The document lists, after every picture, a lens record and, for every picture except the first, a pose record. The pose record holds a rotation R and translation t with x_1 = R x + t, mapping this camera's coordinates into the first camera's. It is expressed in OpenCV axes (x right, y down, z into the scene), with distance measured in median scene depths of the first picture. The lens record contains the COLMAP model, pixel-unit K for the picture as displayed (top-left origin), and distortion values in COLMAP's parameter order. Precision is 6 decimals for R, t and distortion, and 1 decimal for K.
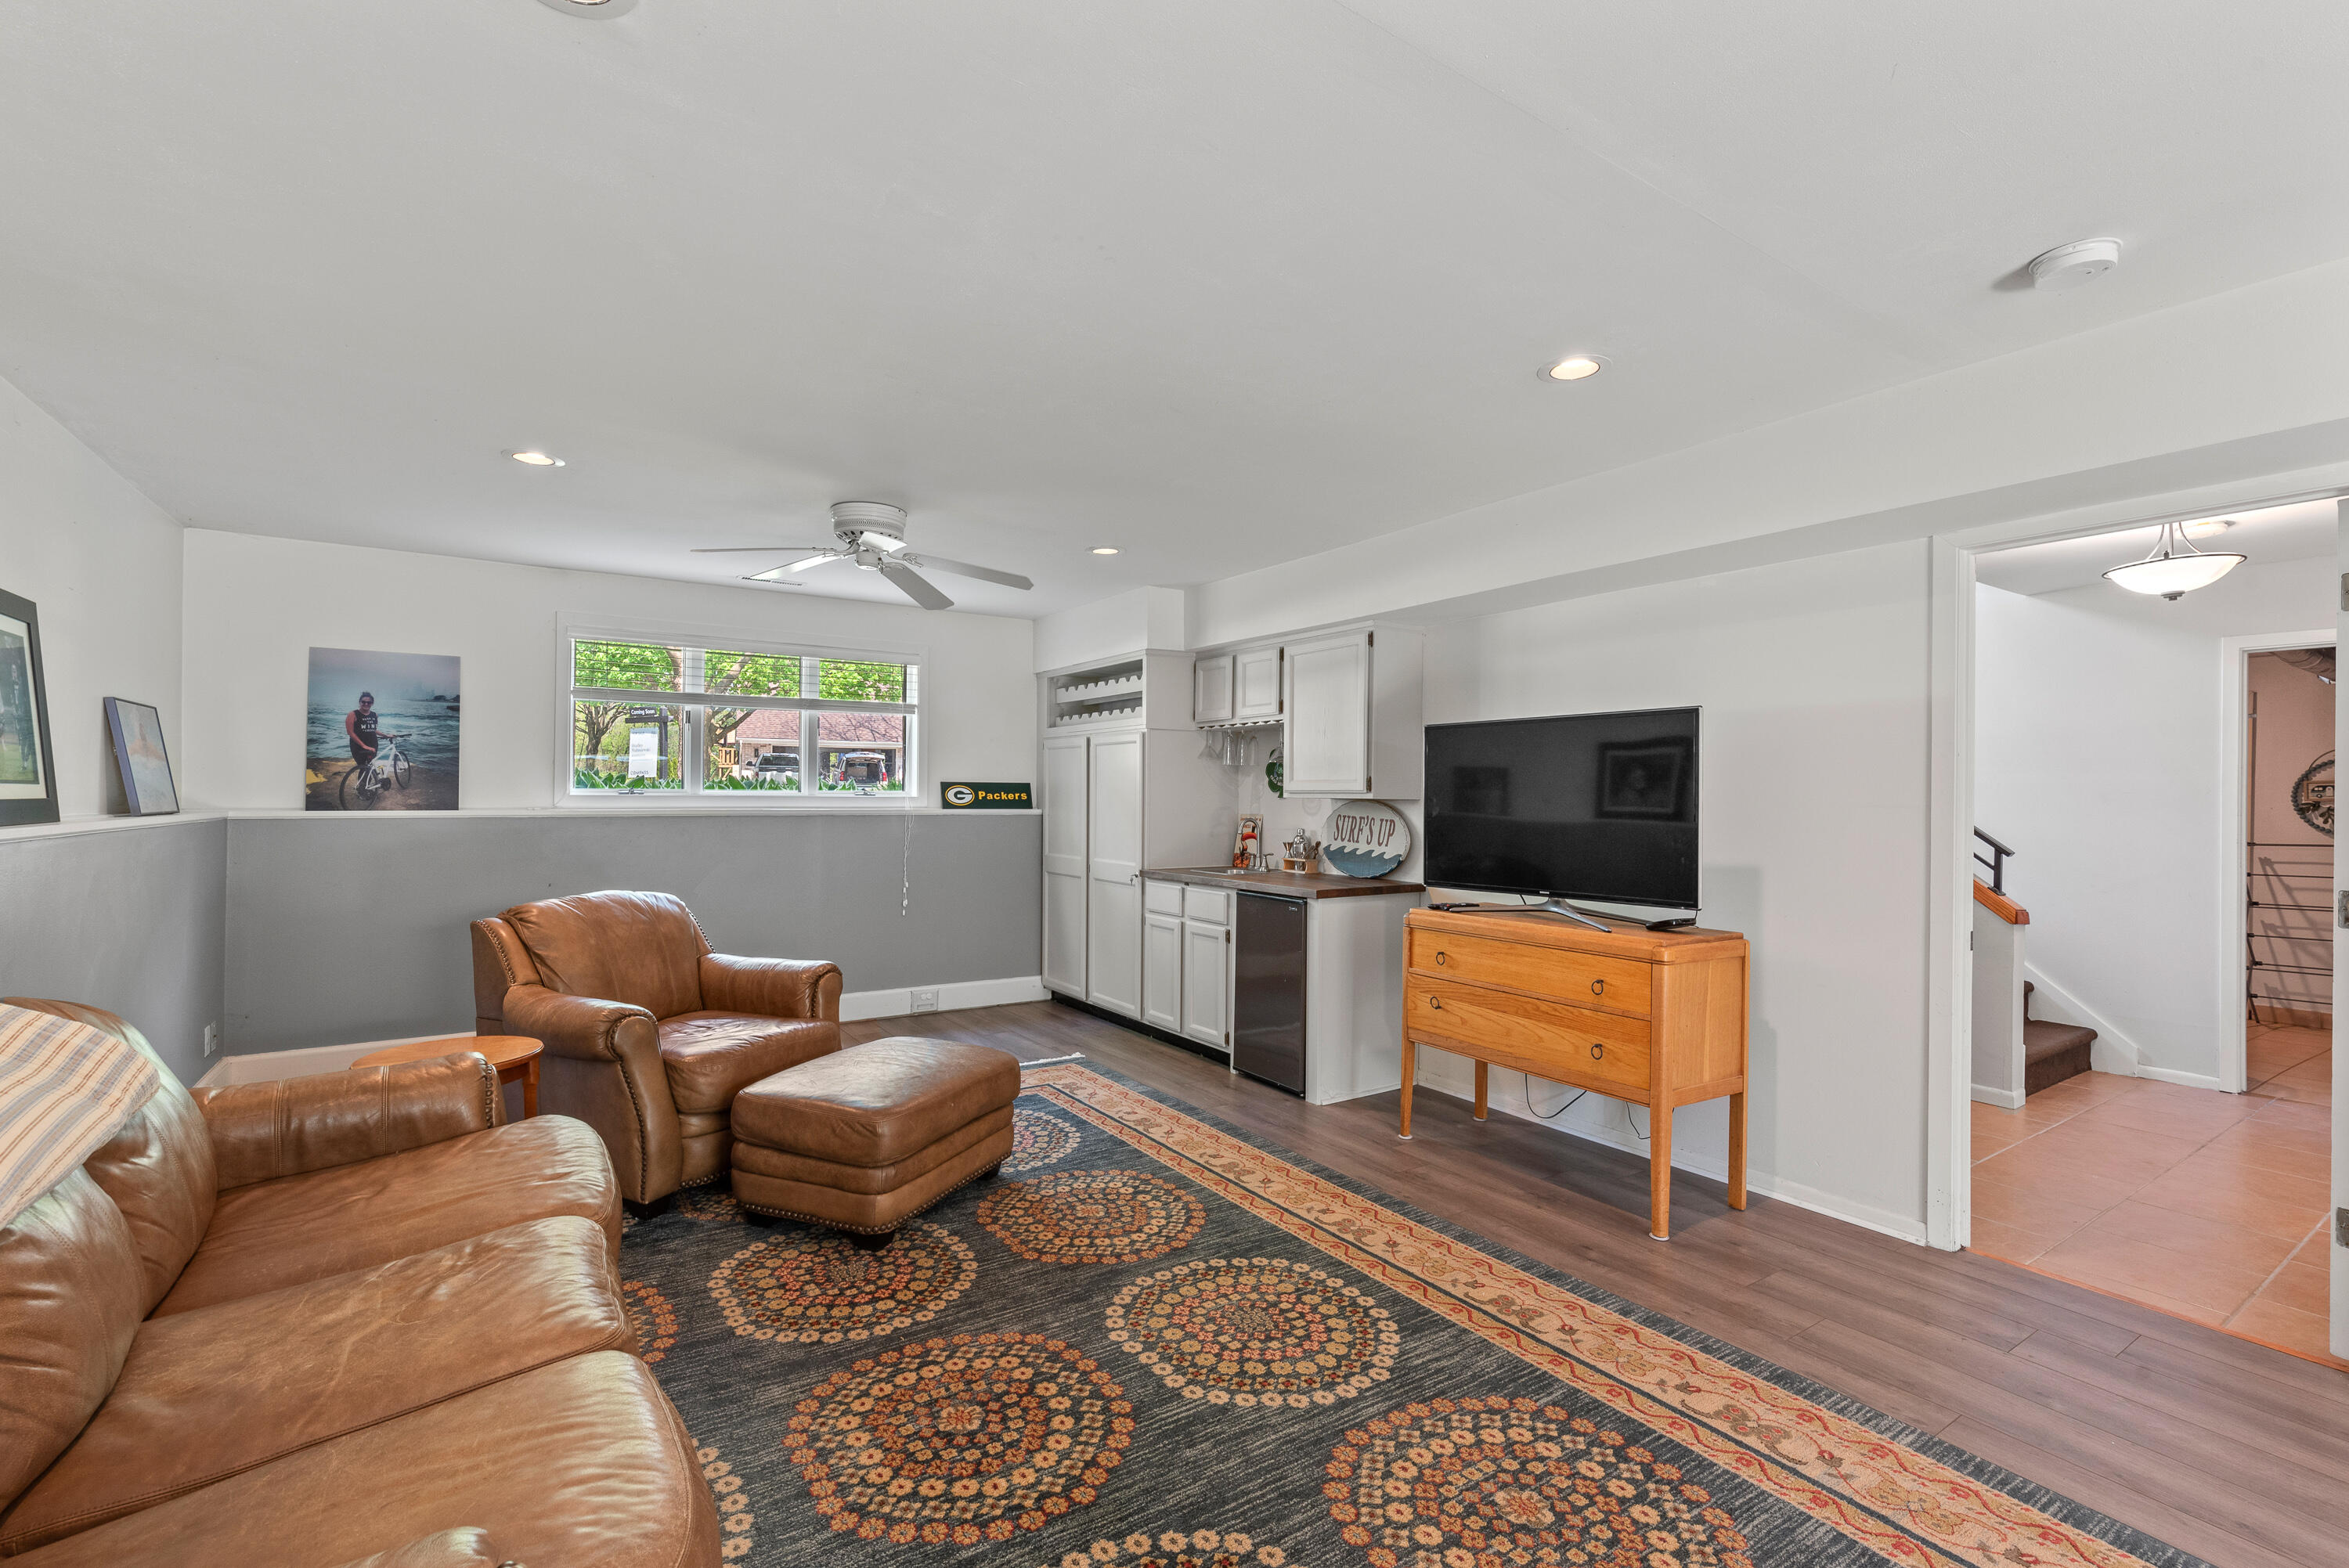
lens RADIAL K [[1028.9, 0, 1179.0], [0, 1028.9, 797.1], [0, 0, 1]] dist [0.000215, -0.000400]
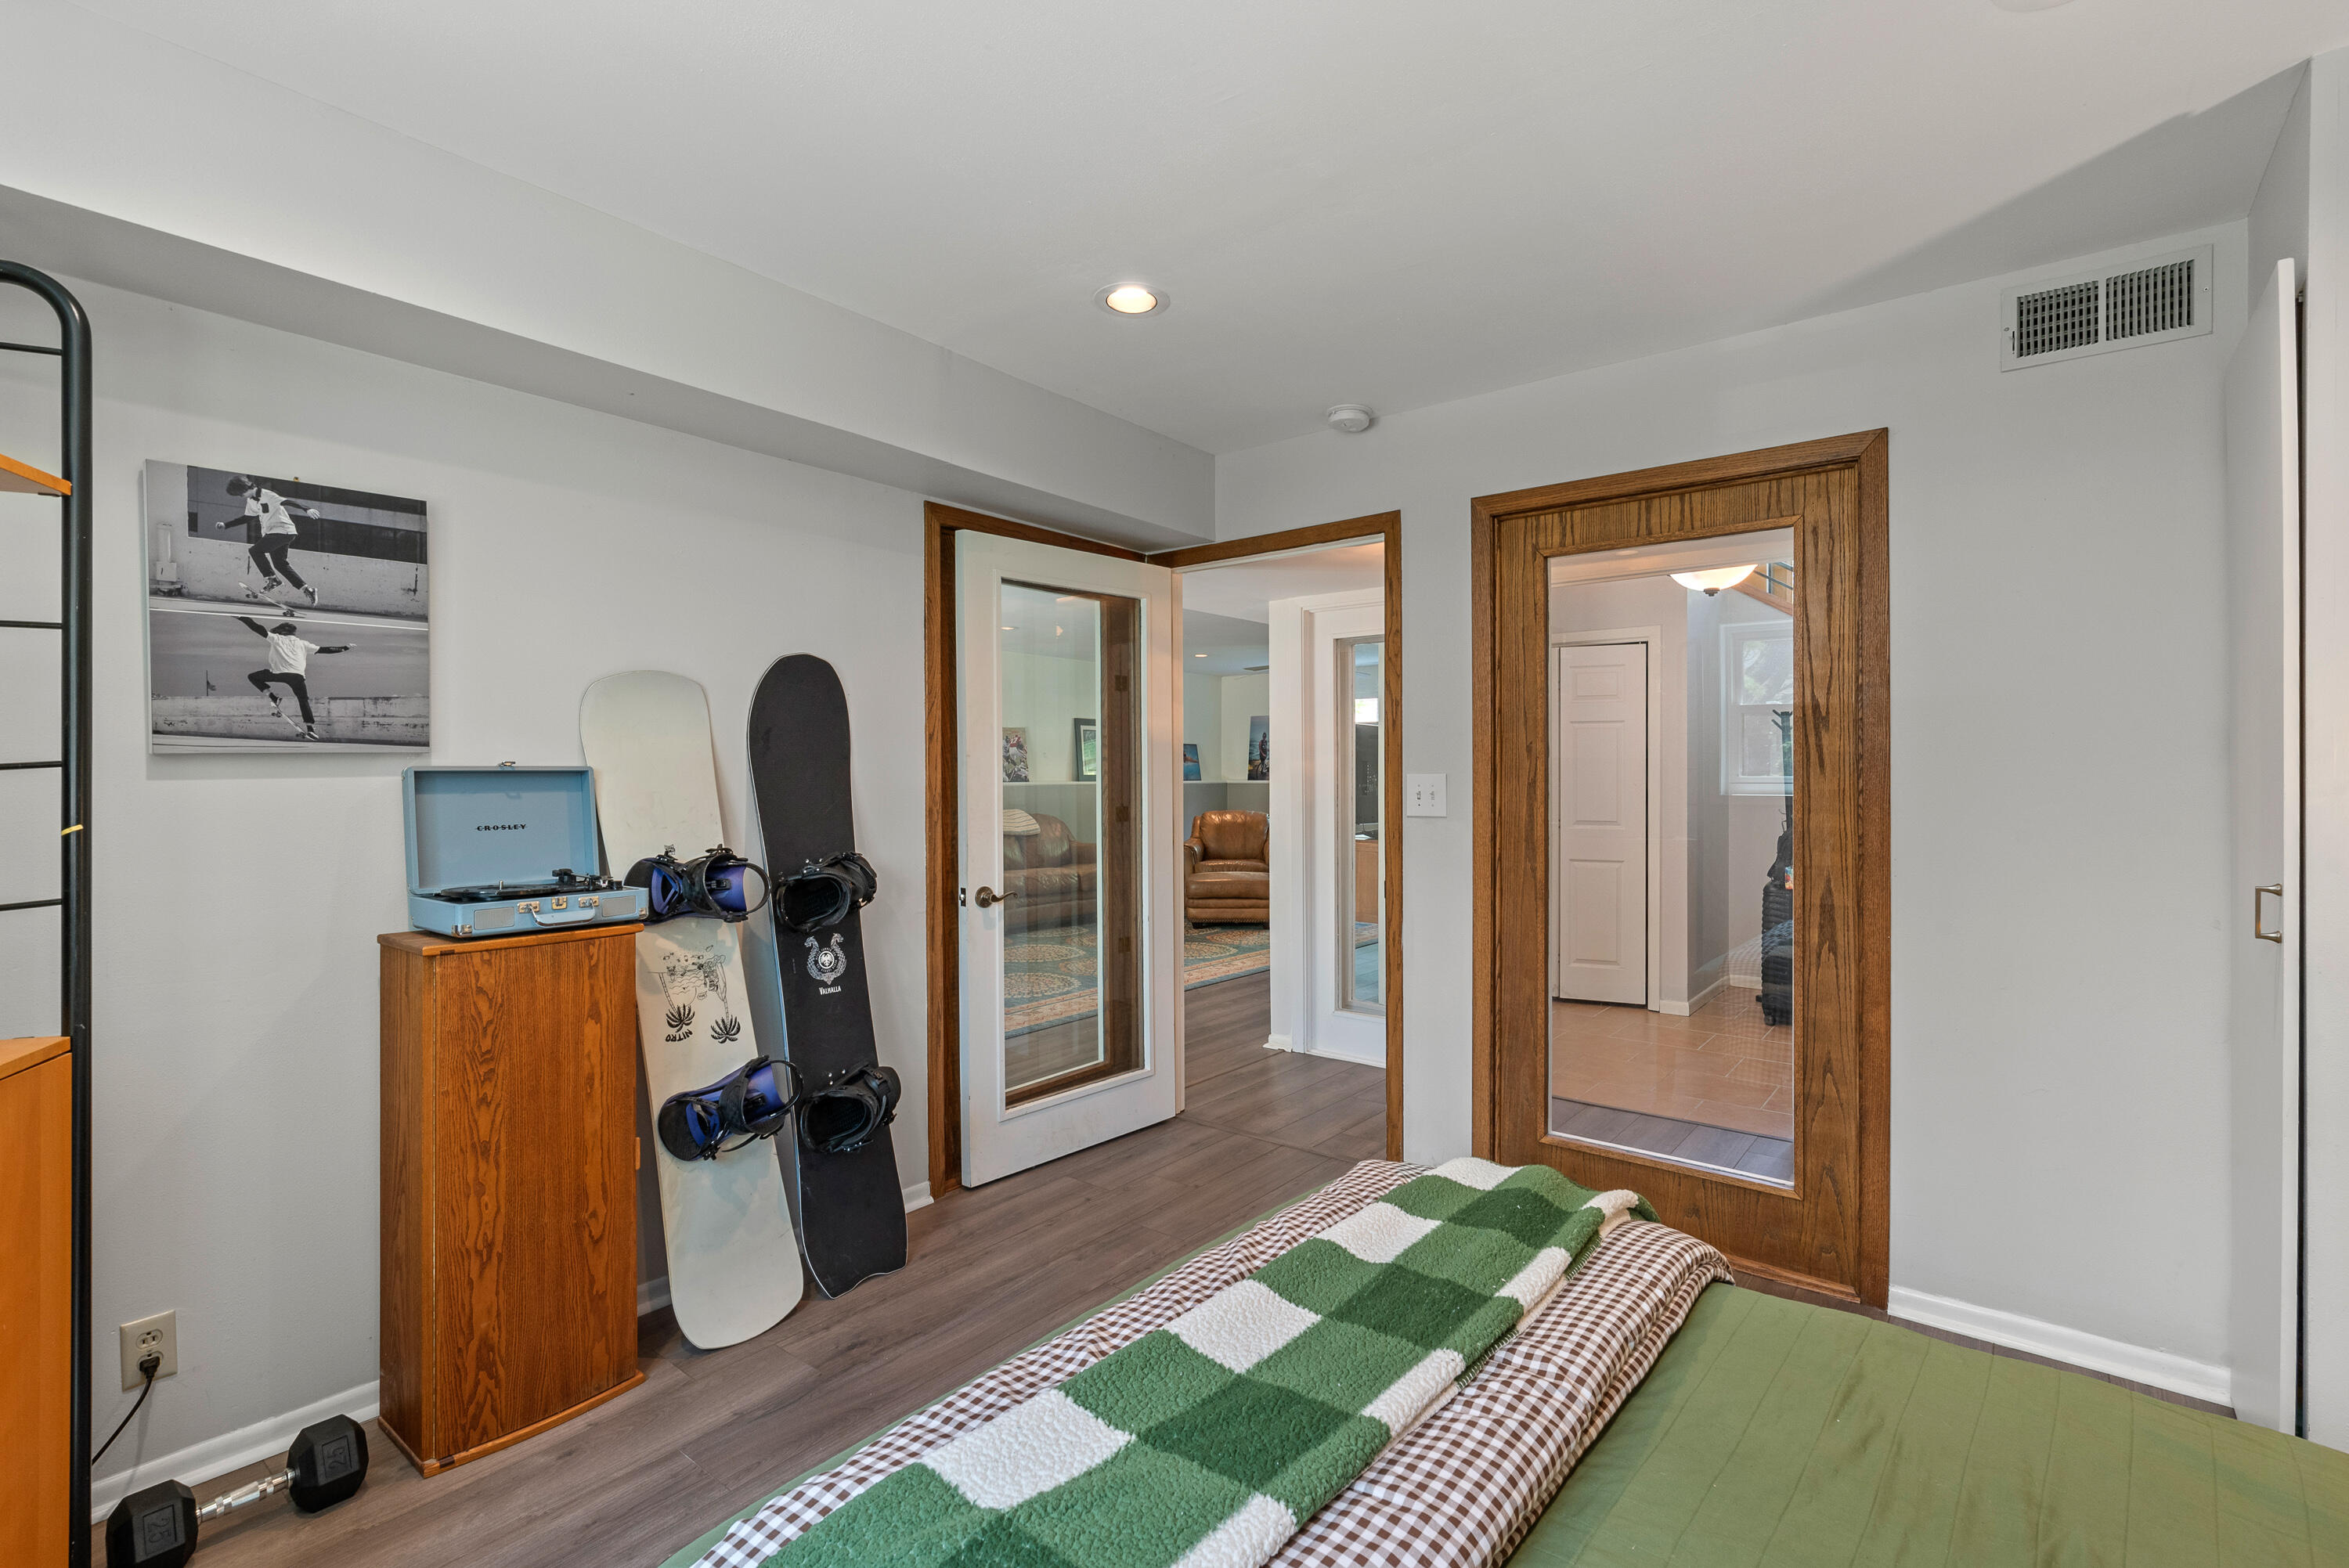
lens RADIAL K [[1028.9, 0, 1177.1], [0, 1028.9, 781.2], [0, 0, 1]] dist [0.000215, -0.000400]
pose [[0.288674, -0.000854, -0.957427, 1.440777], [-0.000066, 1.000000, -0.000911, 0.016305], [0.957427, 0.000326, 0.288674, 0.075205]]
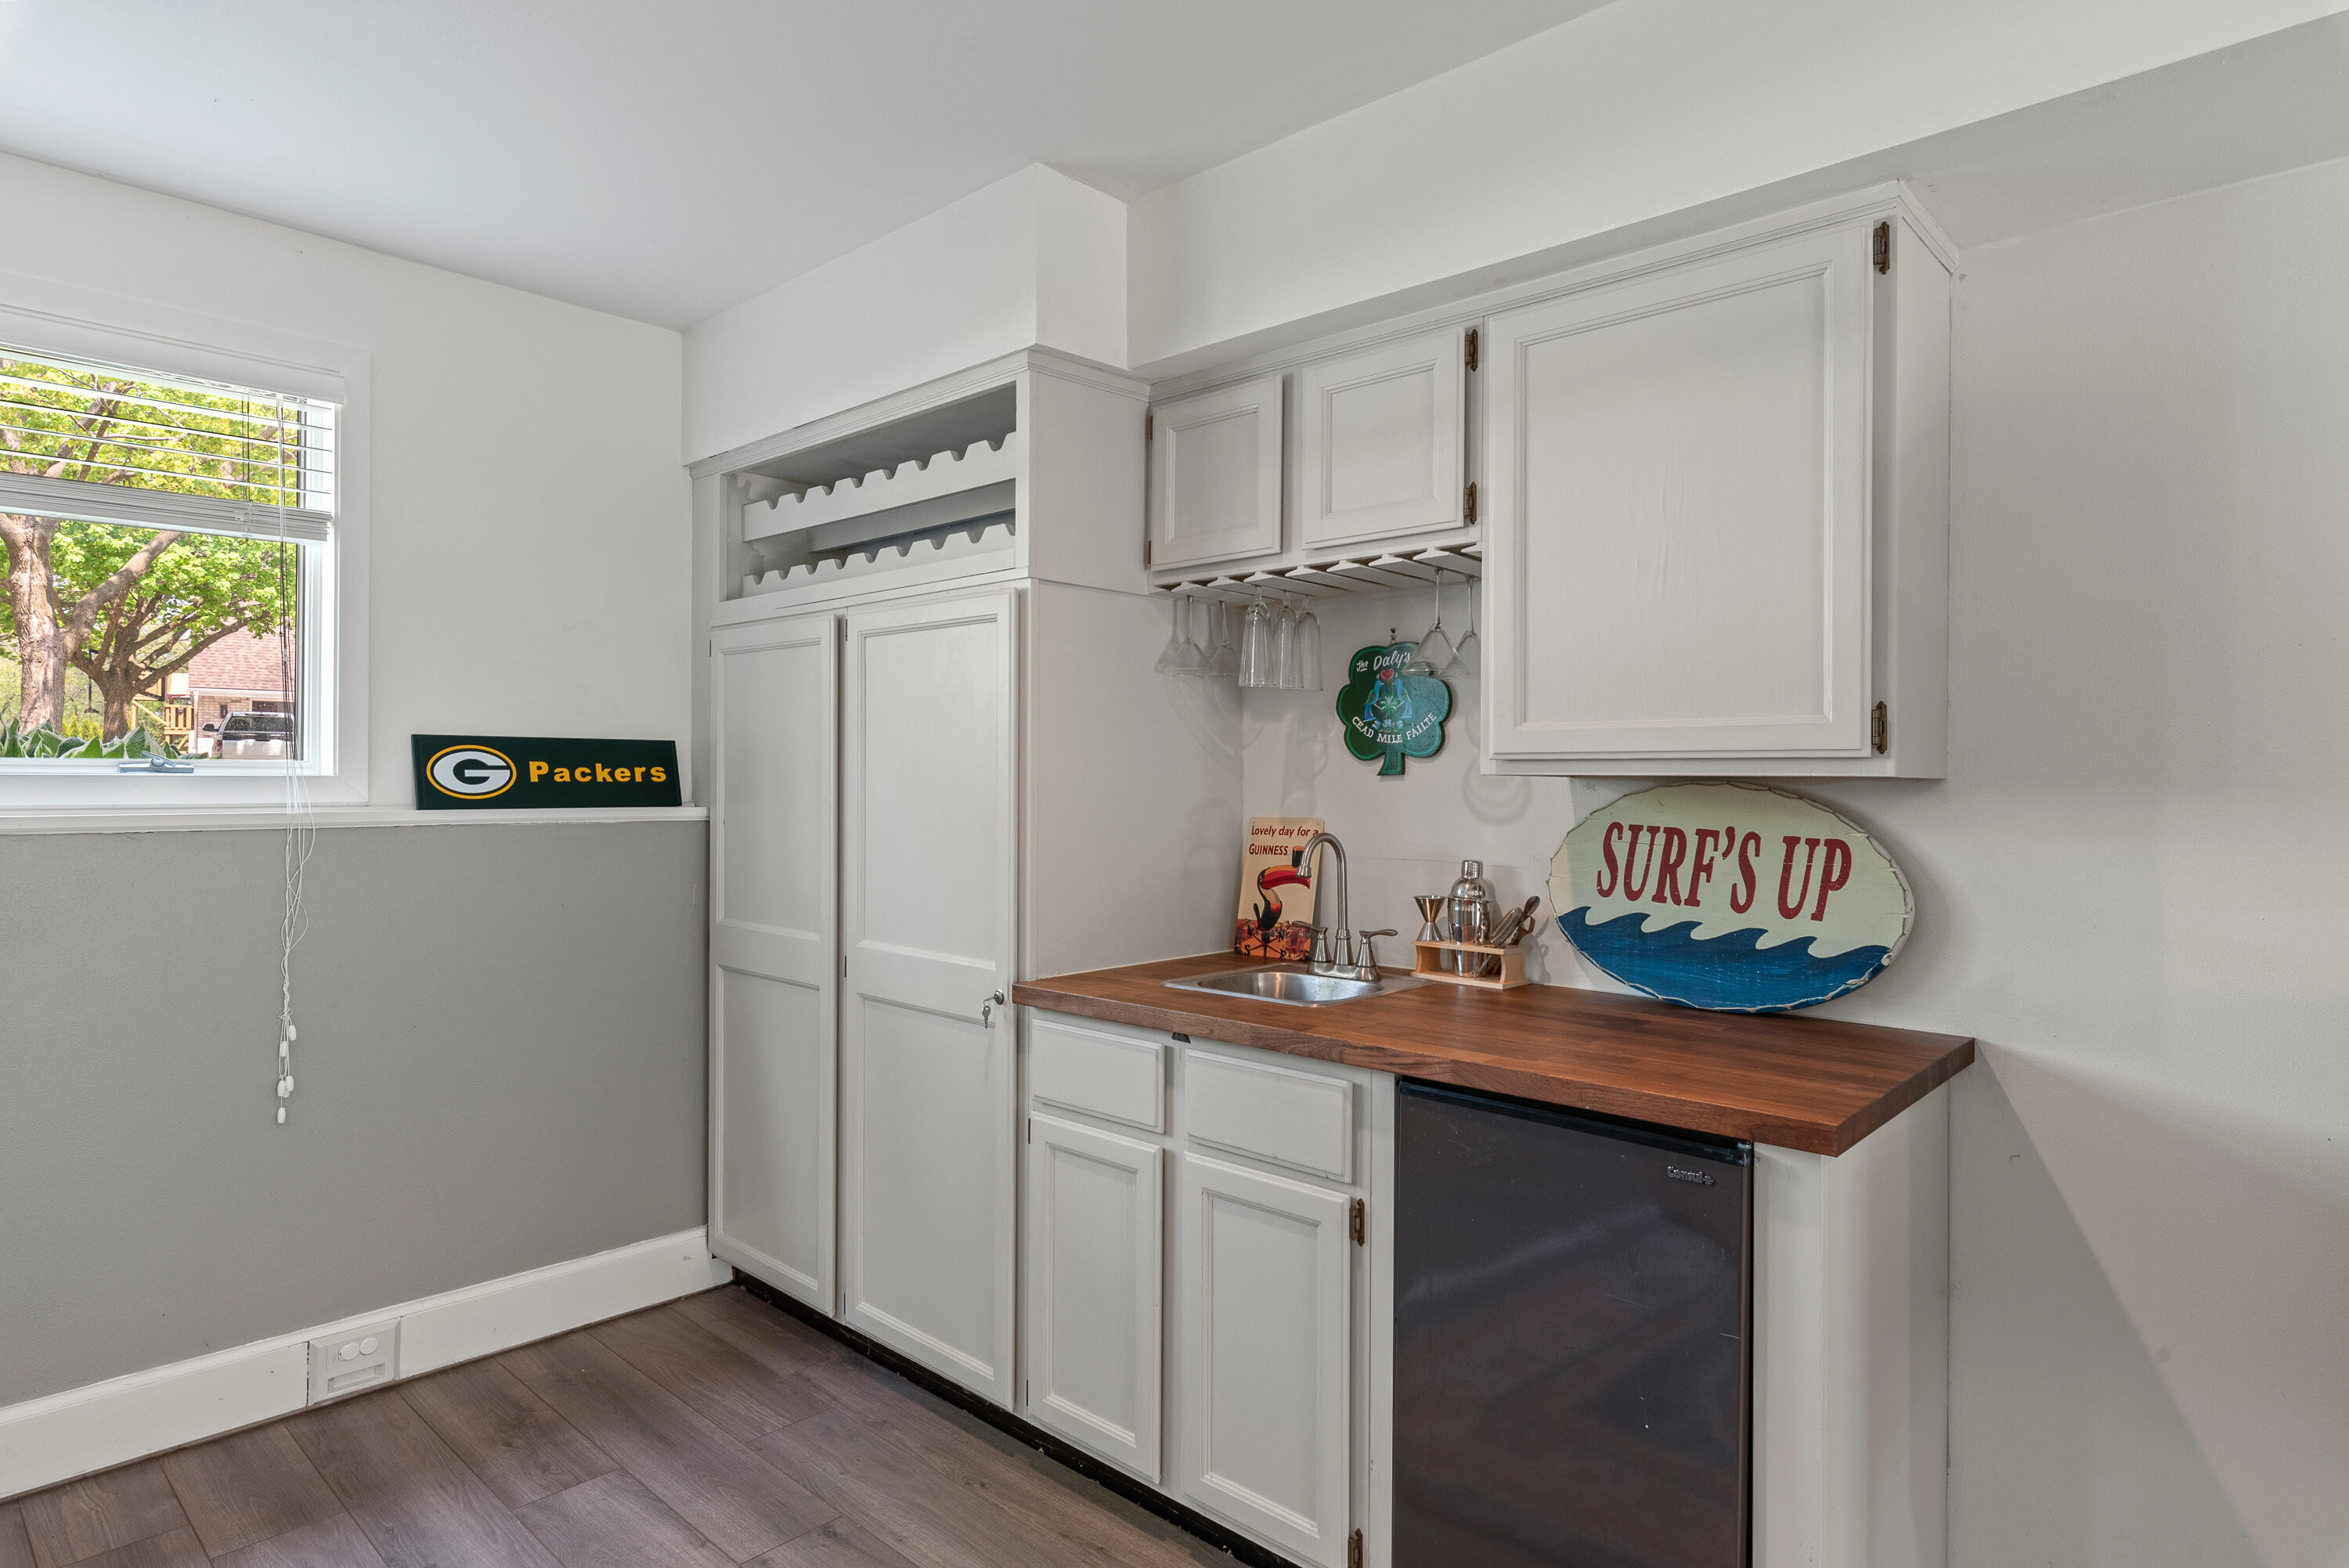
lens RADIAL K [[1295.8, 0, 1171.5], [0, 1295.8, 771.8], [0, 0, 1]] dist [-0.001396, -0.000771]
pose [[0.974206, -0.002673, 0.225646, -0.093758], [0.003453, 0.999989, -0.003060, 0.000496], [-0.225635, 0.003761, 0.974205, 0.622693]]
